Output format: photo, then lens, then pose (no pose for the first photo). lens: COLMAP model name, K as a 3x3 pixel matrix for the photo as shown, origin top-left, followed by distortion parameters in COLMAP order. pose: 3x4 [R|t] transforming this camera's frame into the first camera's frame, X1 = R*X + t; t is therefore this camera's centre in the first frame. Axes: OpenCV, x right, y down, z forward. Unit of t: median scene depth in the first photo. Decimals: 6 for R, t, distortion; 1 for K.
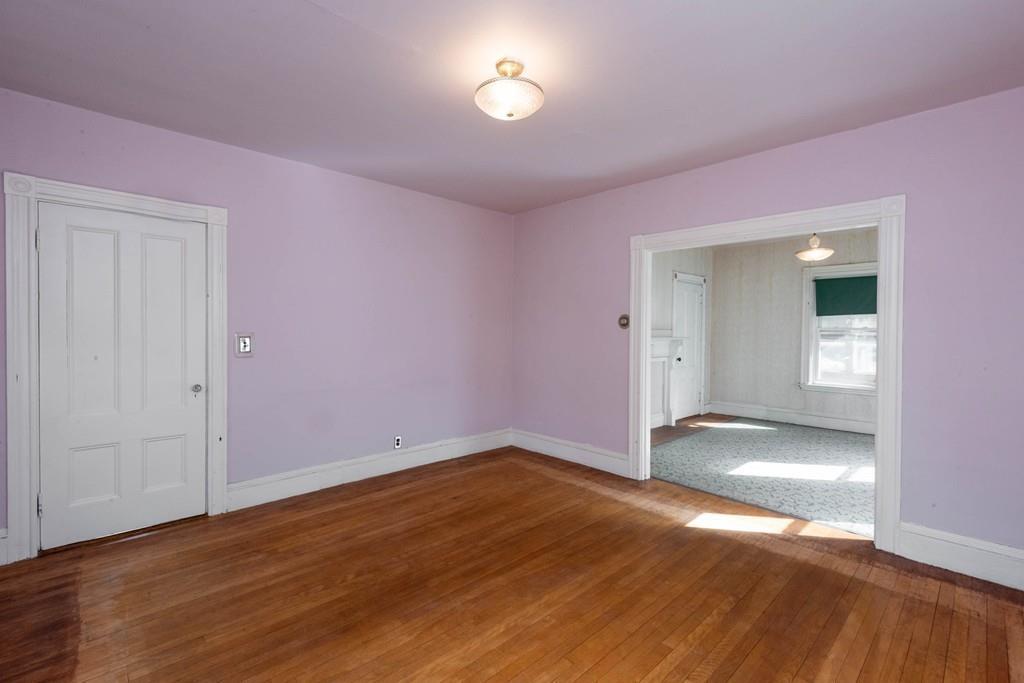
lens RADIAL K [[457.7, 0, 514.6], [0, 457.7, 333.8], [0, 0, 1]] dist [0.007270, -0.004606]
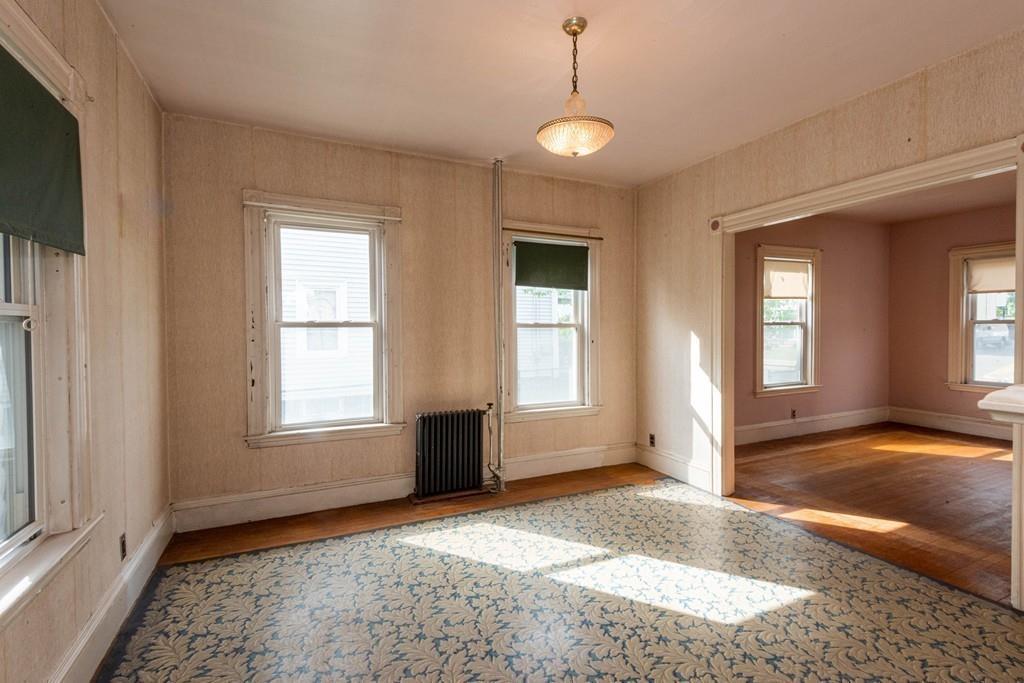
lens RADIAL K [[469.4, 0, 514.0], [0, 469.4, 335.2], [0, 0, 1]] dist [0.005967, -0.003493]
pose [[-0.947630, -0.006772, 0.319298, 0.931419], [0.002377, 0.999598, 0.028257, -0.006460], [-0.319361, 0.027536, -0.947233, 2.362302]]
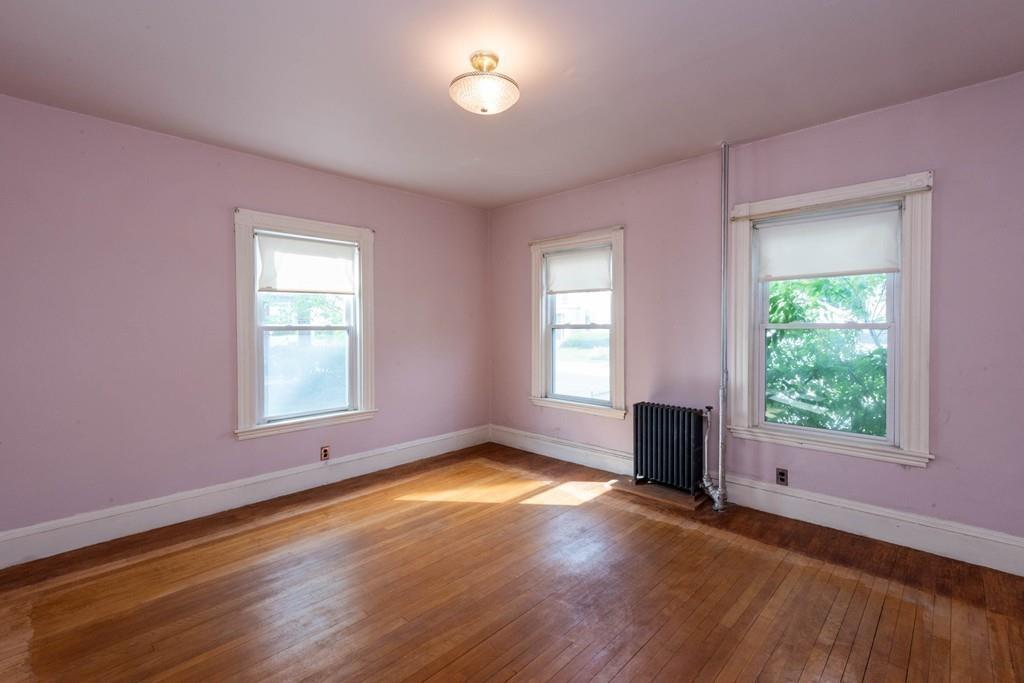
lens RADIAL K [[457.7, 0, 512.9], [0, 457.7, 336.2], [0, 0, 1]] dist [0.007270, -0.004606]
pose [[-0.998662, -0.002030, -0.051682, -0.016891], [-0.003567, 0.999553, 0.029680, -0.015517], [0.051599, 0.029825, -0.998222, 1.554910]]
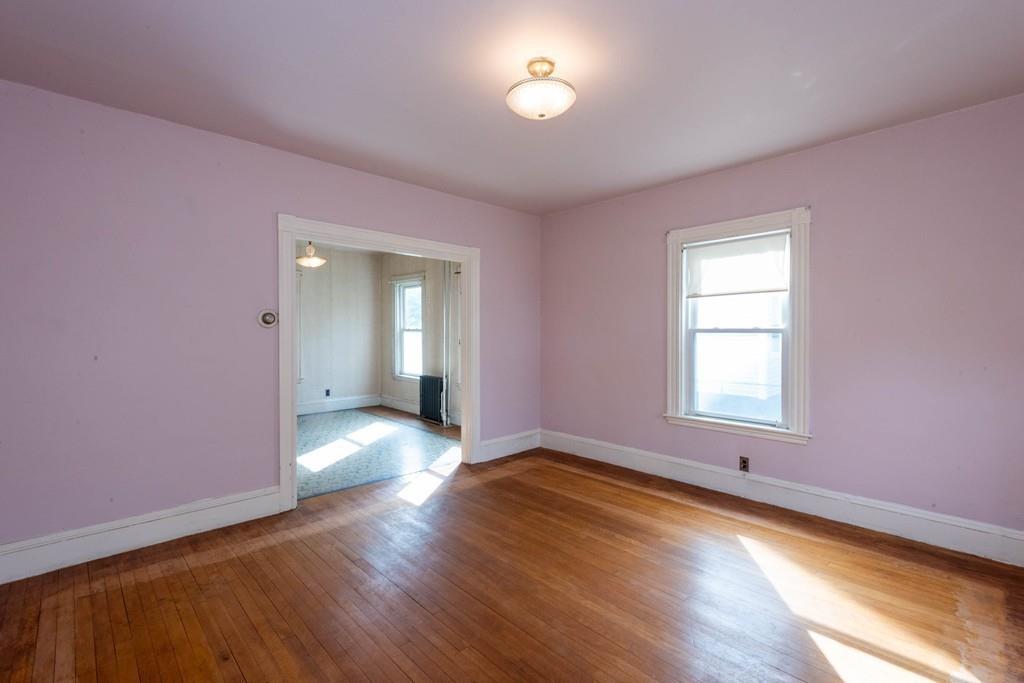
lens RADIAL K [[457.7, 0, 515.4], [0, 457.7, 334.7], [0, 0, 1]] dist [0.007270, -0.004606]
pose [[-0.002714, -0.021151, 0.999773, -0.788535], [0.009259, 0.999733, 0.021175, -0.019001], [-0.999953, 0.009314, -0.002518, 0.825265]]
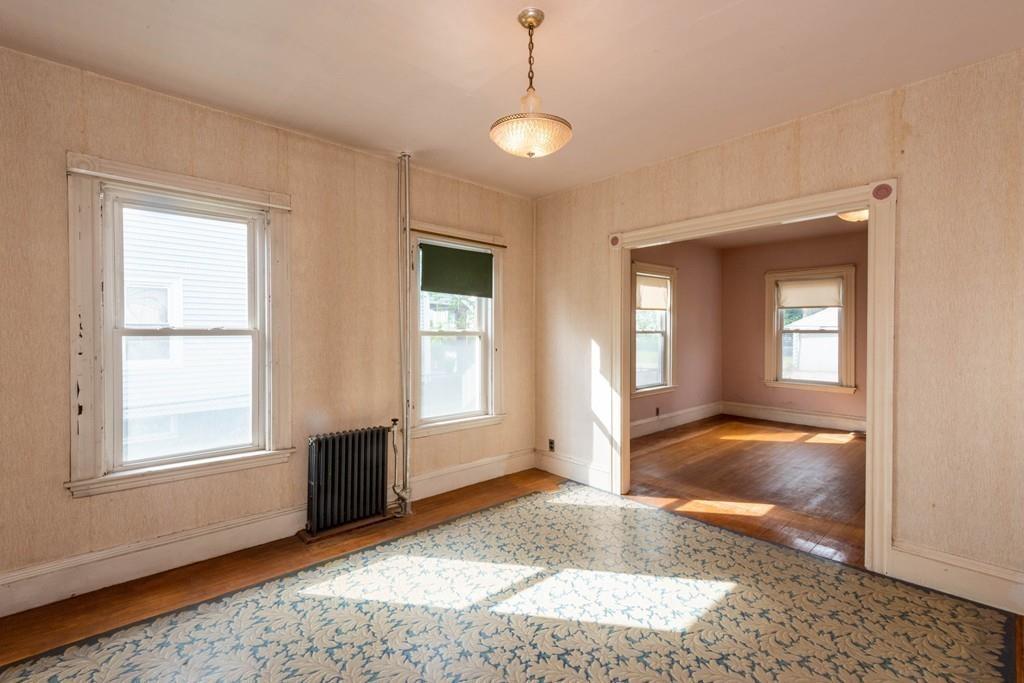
lens RADIAL K [[457.7, 0, 513.6], [0, 457.7, 335.6], [0, 0, 1]] dist [0.007270, -0.004606]
pose [[-0.999755, -0.006987, 0.021027, 1.082437], [-0.006579, 0.999791, 0.019382, -0.016481], [-0.021158, 0.019239, -0.999591, 2.305401]]
